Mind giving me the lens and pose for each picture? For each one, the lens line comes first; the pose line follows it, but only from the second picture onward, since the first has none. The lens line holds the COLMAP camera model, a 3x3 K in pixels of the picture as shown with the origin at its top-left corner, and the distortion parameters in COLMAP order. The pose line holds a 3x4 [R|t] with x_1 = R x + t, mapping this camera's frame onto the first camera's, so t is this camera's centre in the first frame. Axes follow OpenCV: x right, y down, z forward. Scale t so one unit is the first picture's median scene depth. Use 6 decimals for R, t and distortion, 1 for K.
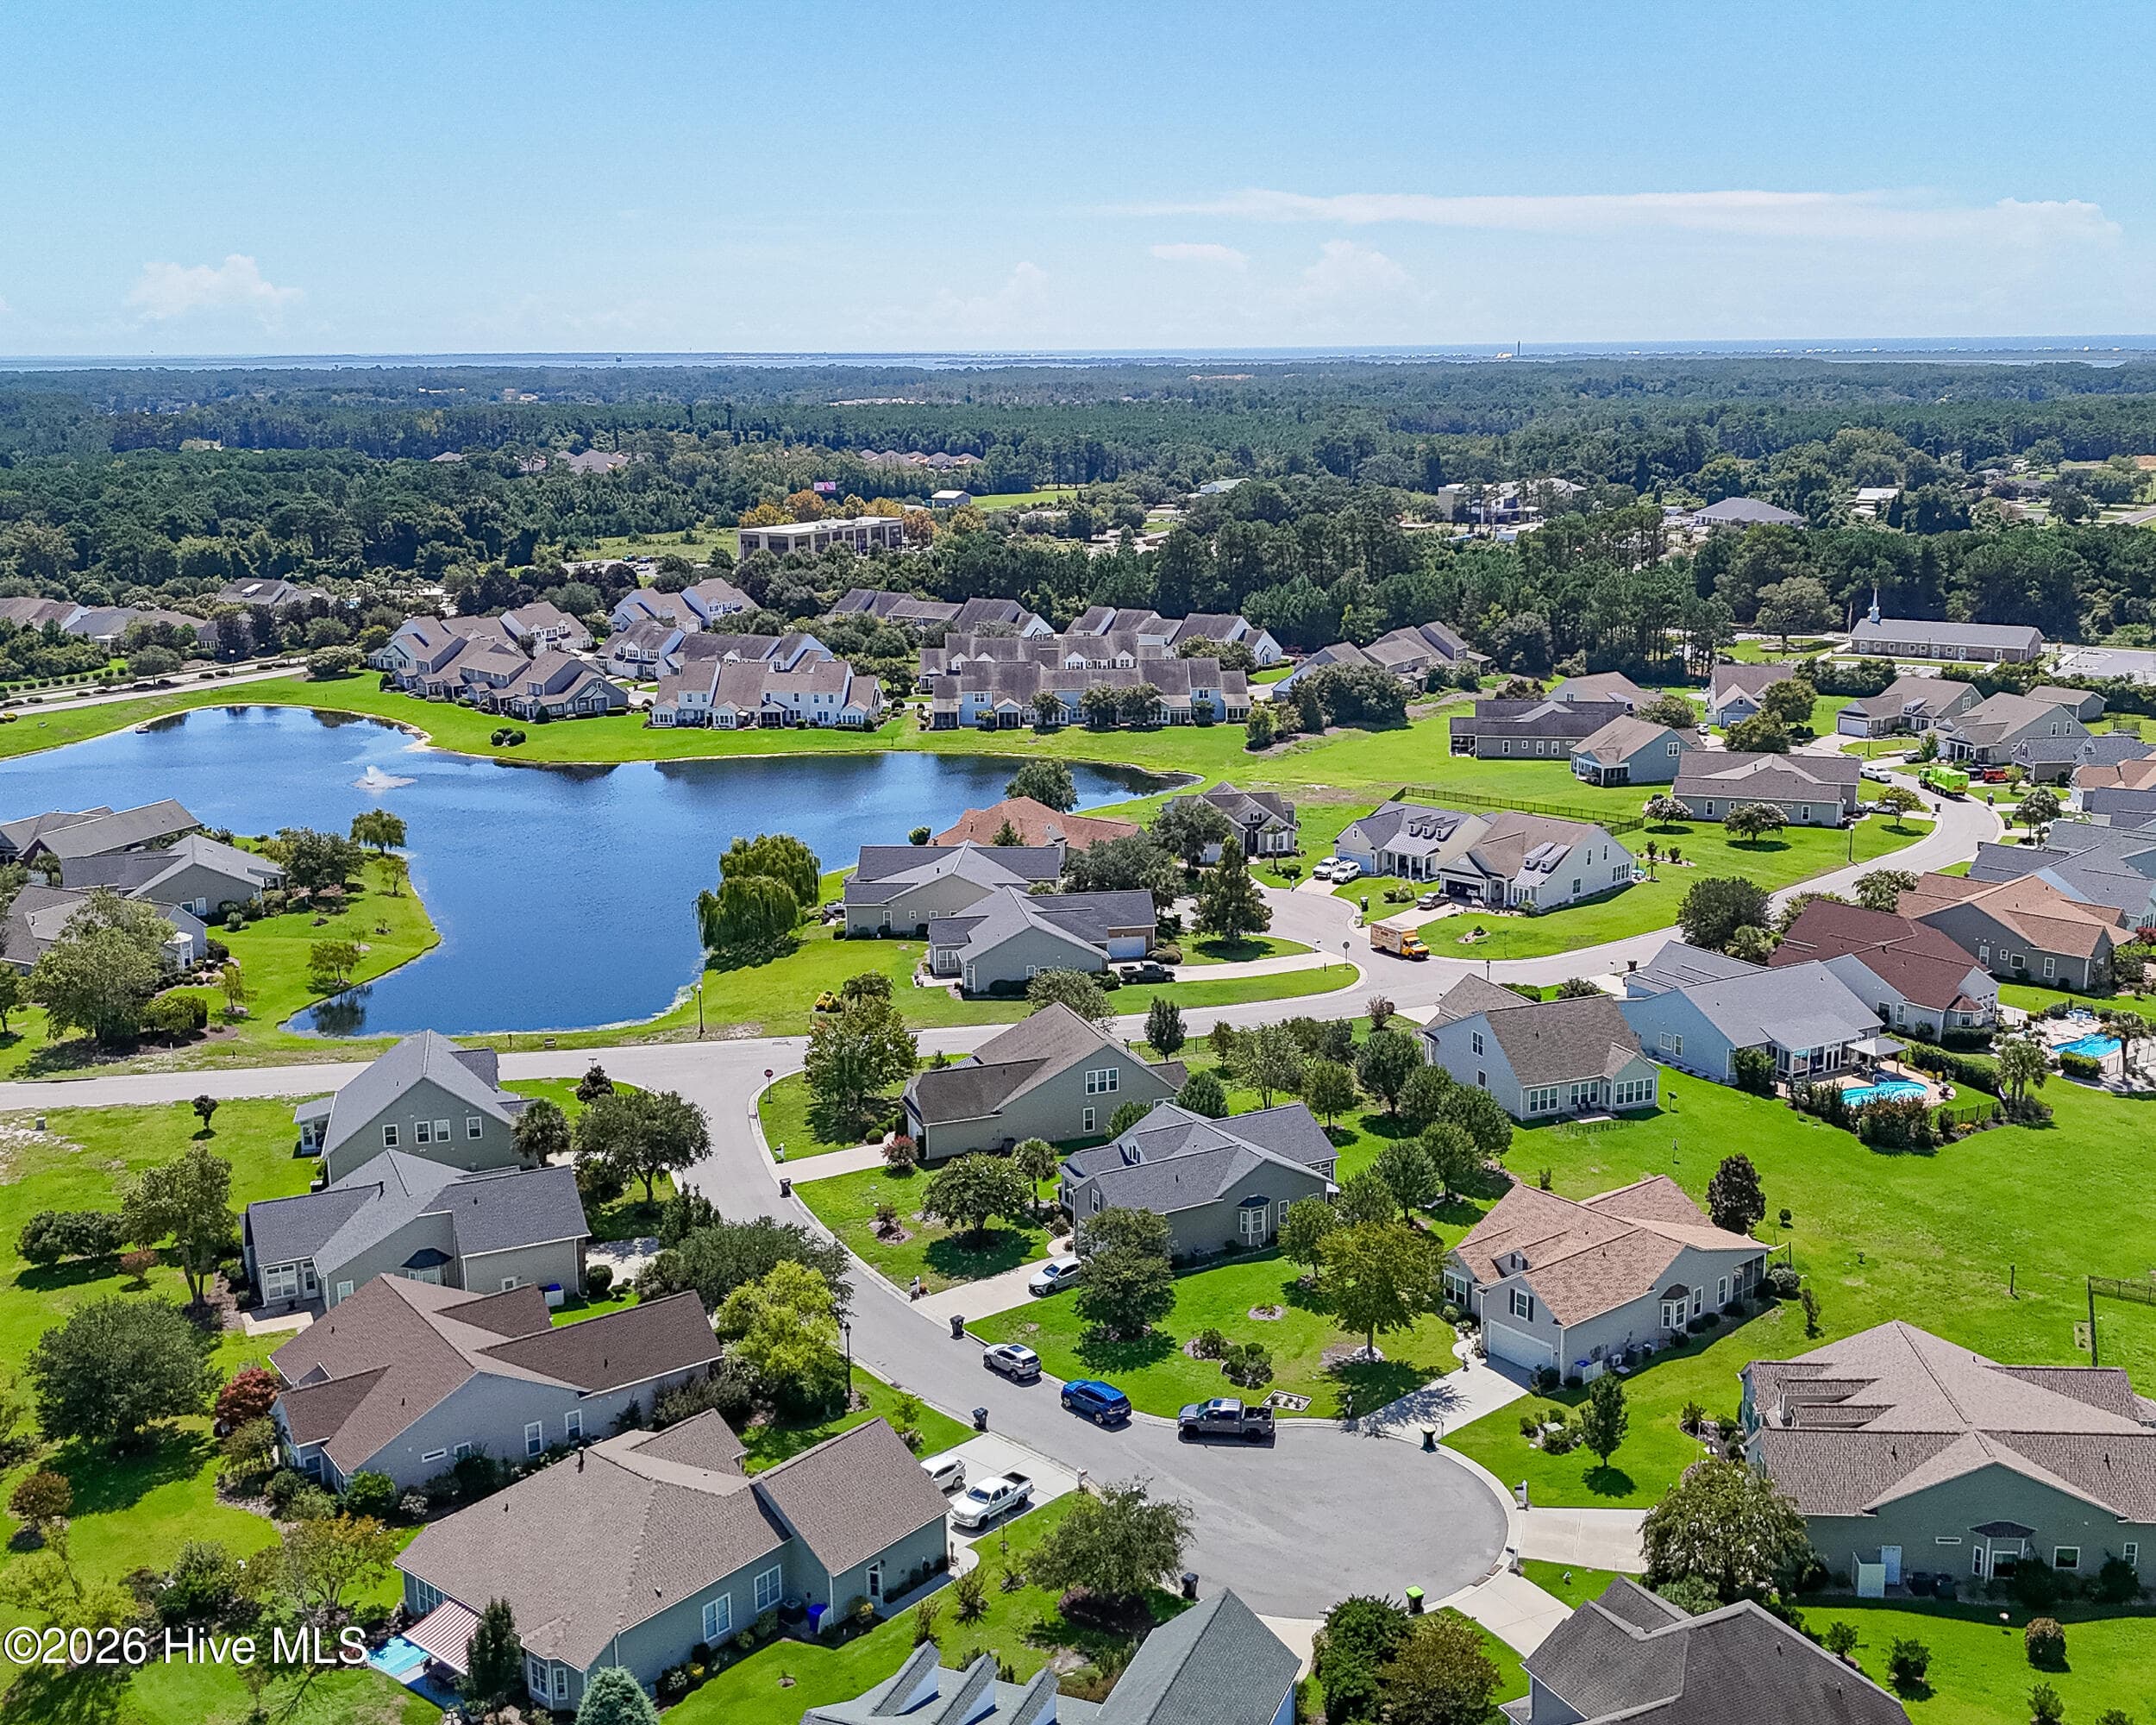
lens RADIAL K [[2264.7, 0, 1086.0], [0, 2264.7, 857.6], [0, 0, 1]] dist [0.173775, -0.366662]
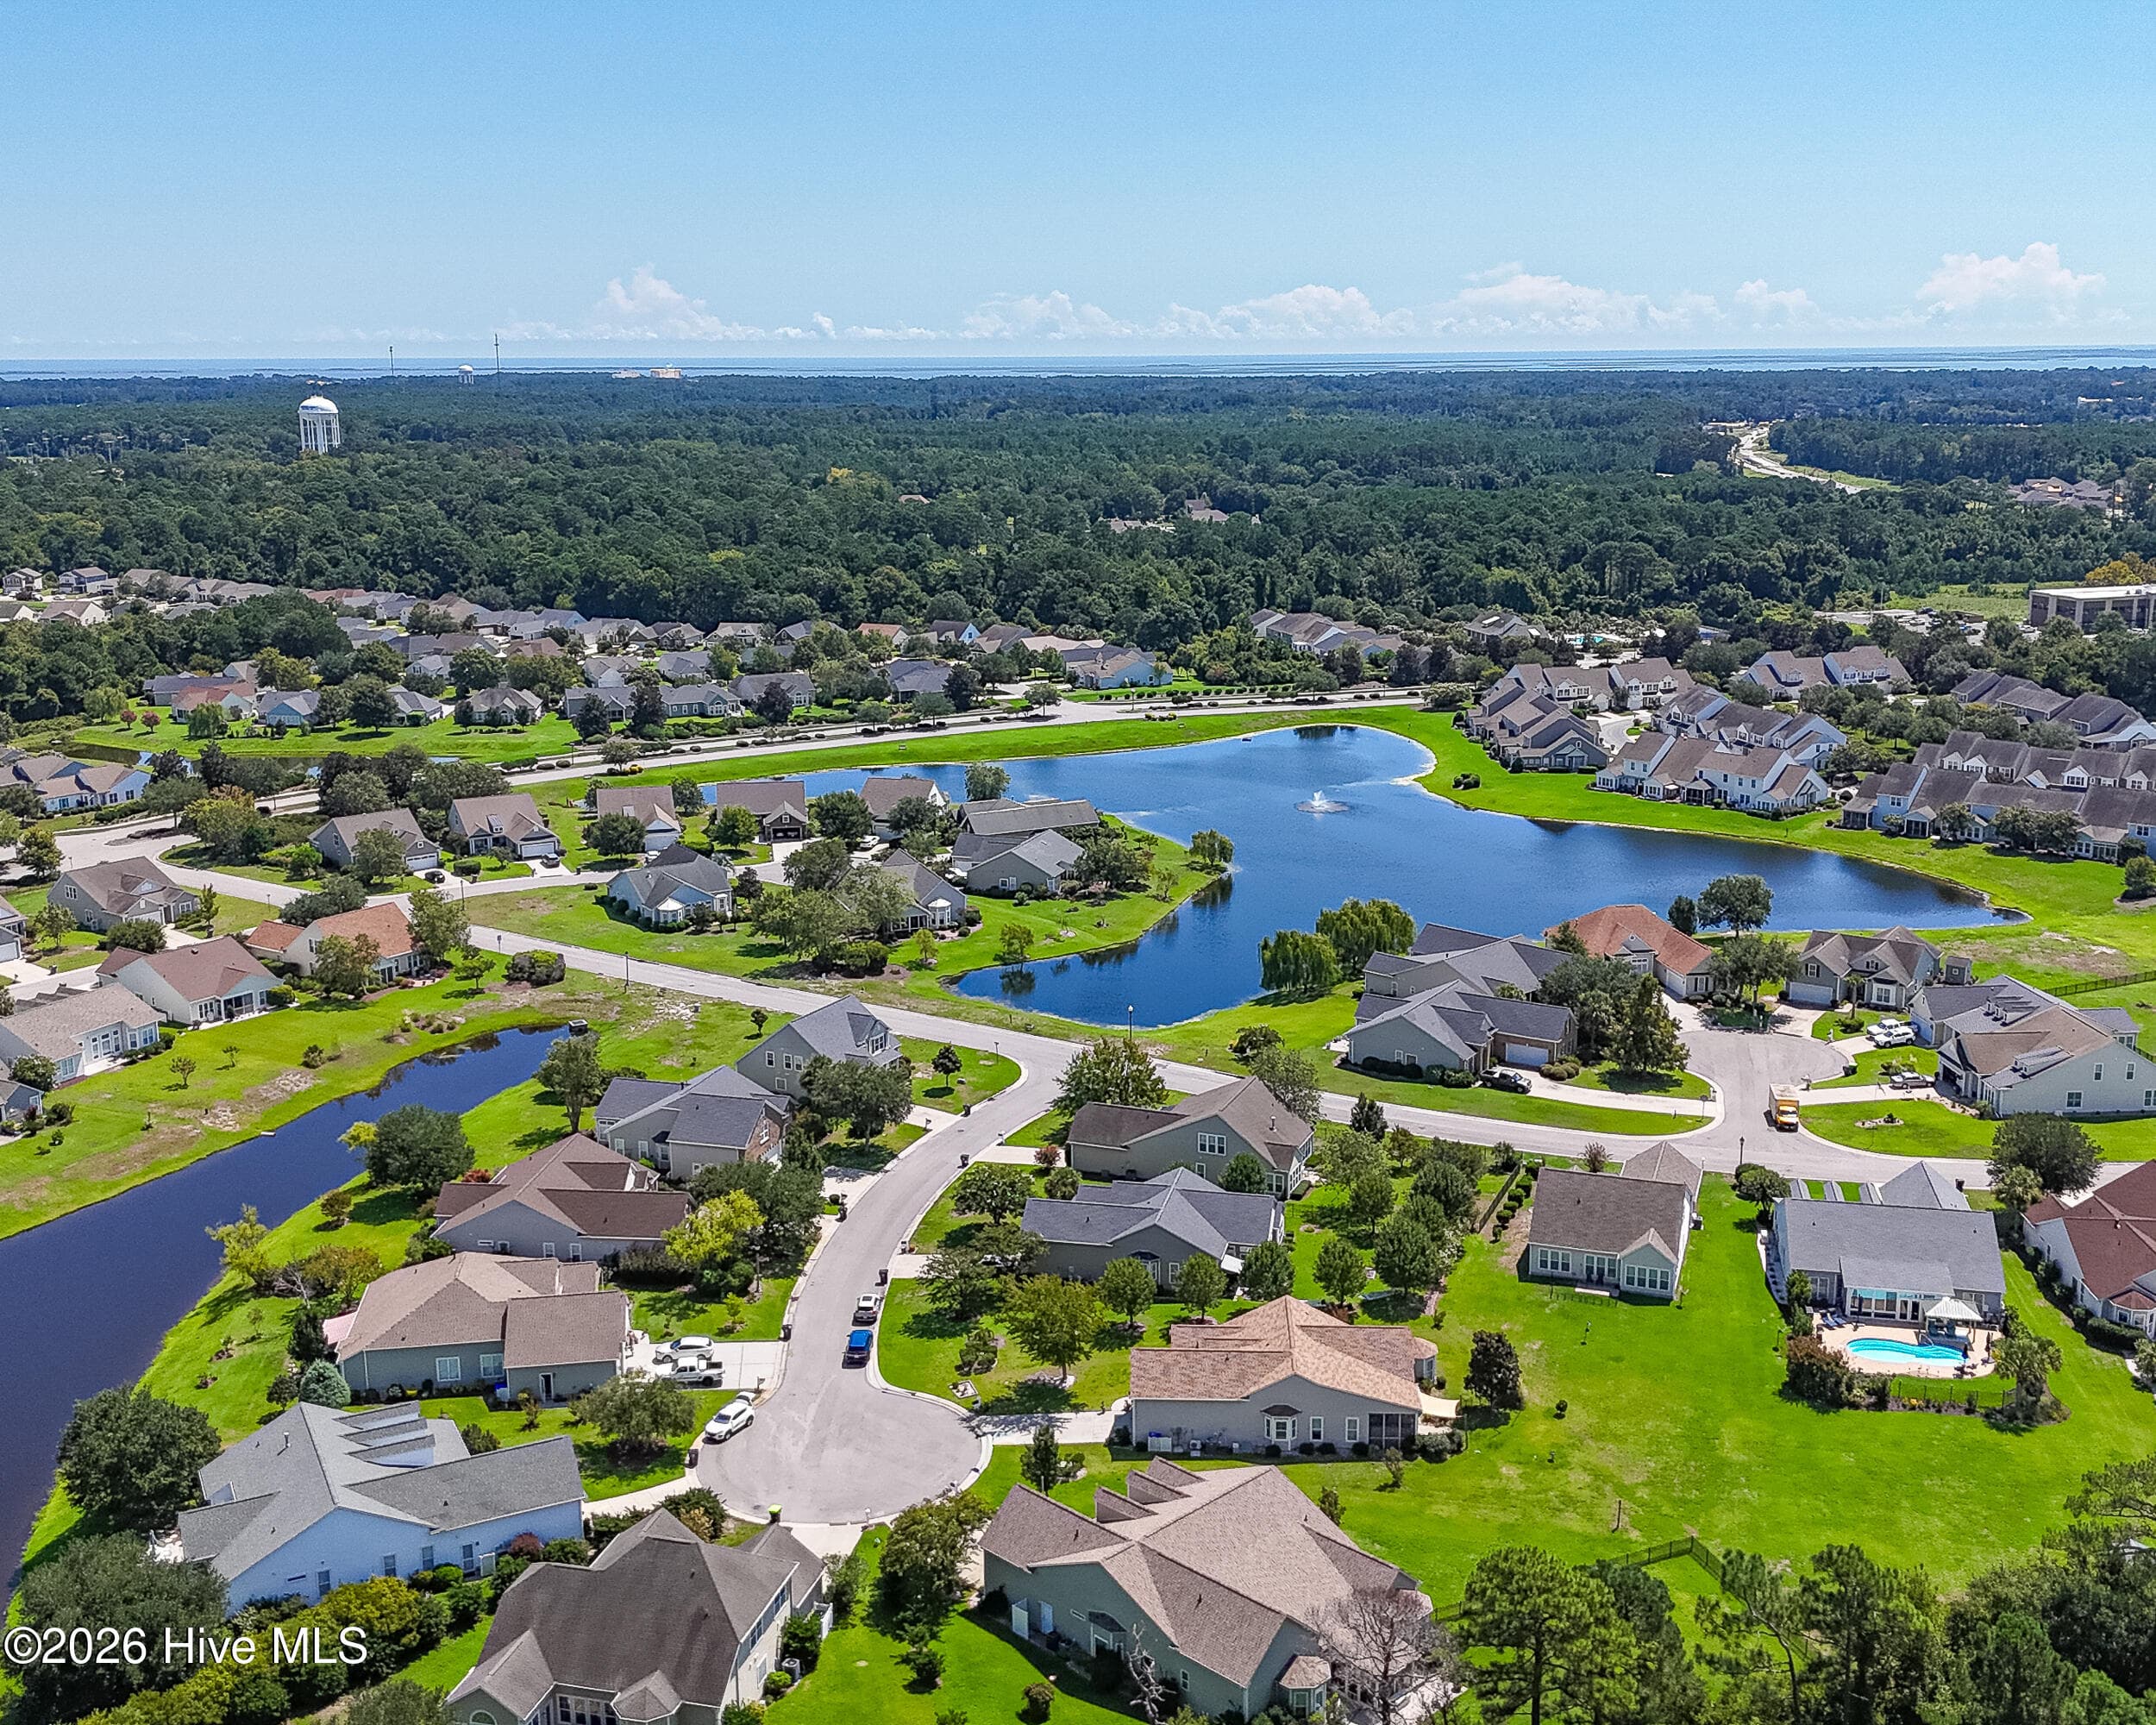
lens RADIAL K [[2264.7, 0, 1086.0], [0, 2264.7, 857.6], [0, 0, 1]] dist [0.173775, -0.366662]
pose [[0.745623, 0.152706, -0.648635, 0.708237], [-0.149485, 0.986911, 0.060508, -0.113050], [0.649385, 0.051845, 0.758690, 0.034620]]
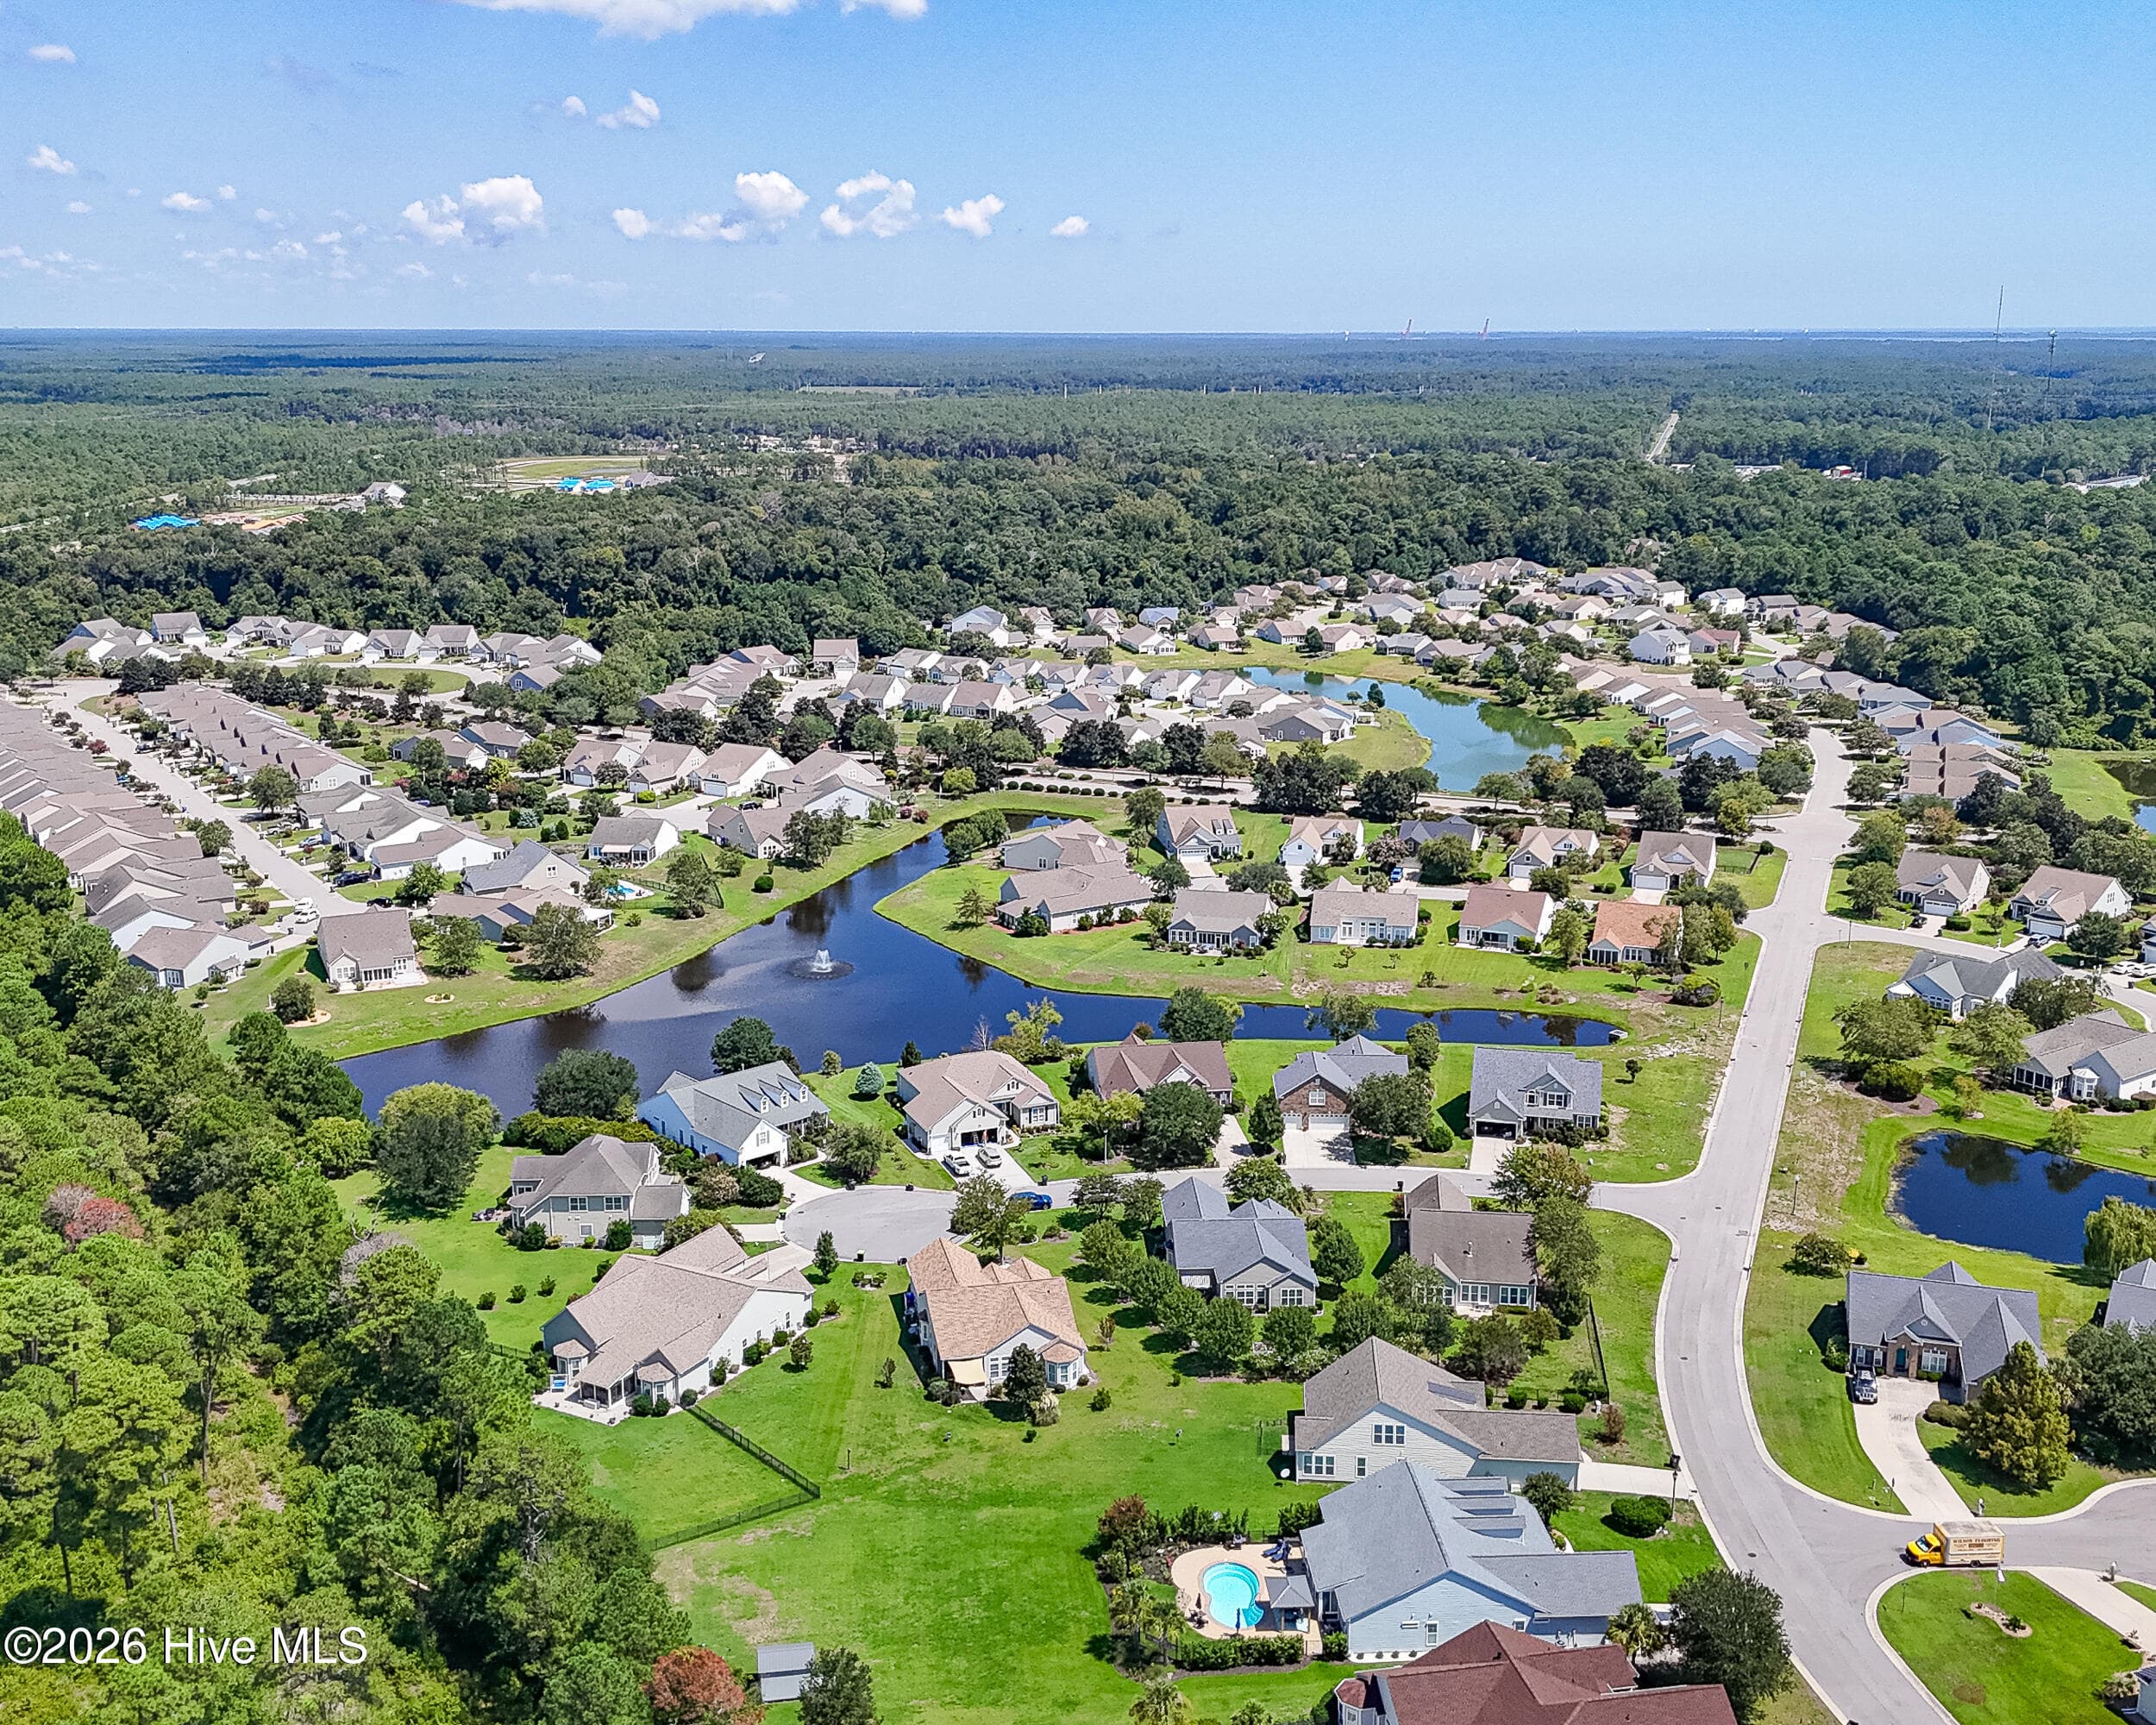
lens RADIAL K [[2264.7, 0, 1086.0], [0, 2264.7, 857.6], [0, 0, 1]] dist [0.173775, -0.366662]
pose [[-0.450208, 0.218540, -0.865767, 1.163362], [-0.193562, 0.922647, 0.333552, -0.494954], [0.871692, 0.317747, -0.373082, 1.239630]]
